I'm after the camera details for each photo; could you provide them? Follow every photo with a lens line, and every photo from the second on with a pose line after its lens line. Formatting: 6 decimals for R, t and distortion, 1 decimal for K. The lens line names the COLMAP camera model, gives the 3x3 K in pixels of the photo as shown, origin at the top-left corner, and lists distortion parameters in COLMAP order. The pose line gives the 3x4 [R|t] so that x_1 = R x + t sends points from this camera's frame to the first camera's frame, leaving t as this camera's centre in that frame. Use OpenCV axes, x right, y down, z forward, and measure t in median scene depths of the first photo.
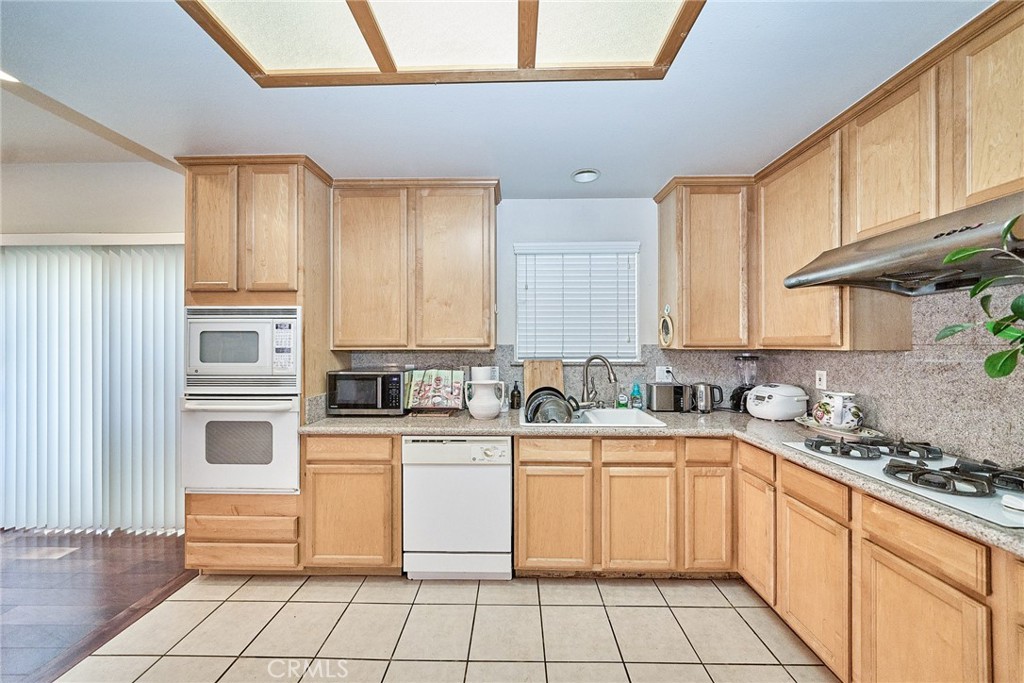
lens RADIAL K [[371.4, 0, 513.7], [0, 371.4, 326.6], [0, 0, 1]] dist [0.000034, -0.000120]
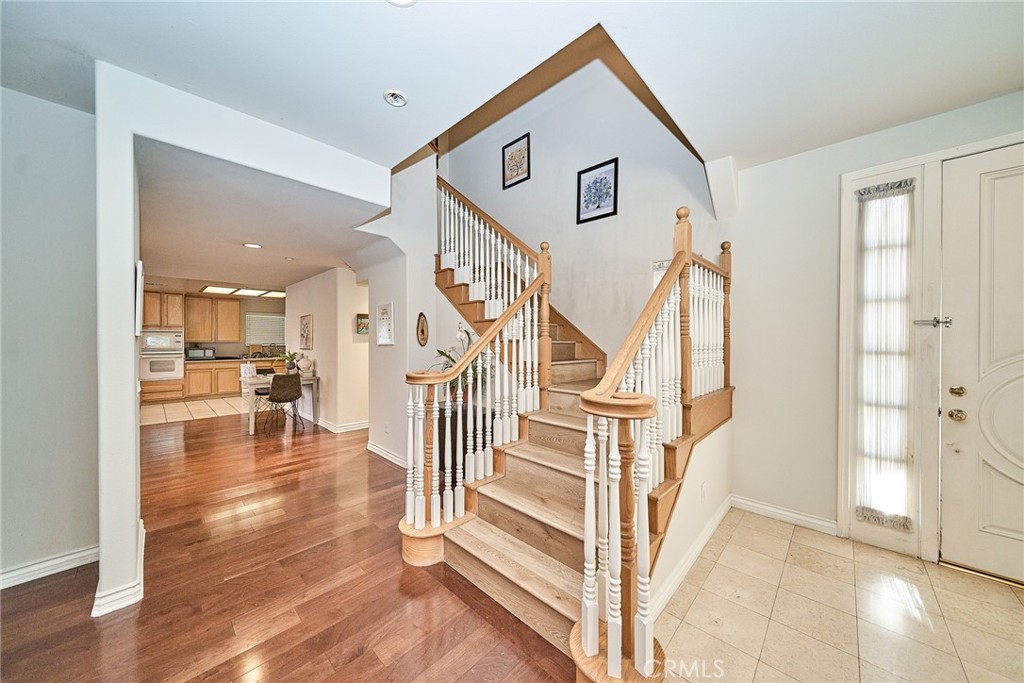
lens RADIAL K [[343.4, 0, 508.1], [0, 343.4, 340.4], [0, 0, 1]] dist [0.000461, -0.000078]
pose [[0.685280, -0.003168, 0.728272, -0.871059], [-0.002407, 0.999975, 0.006615, 0.016011], [-0.728275, -0.006286, 0.685256, -3.991050]]
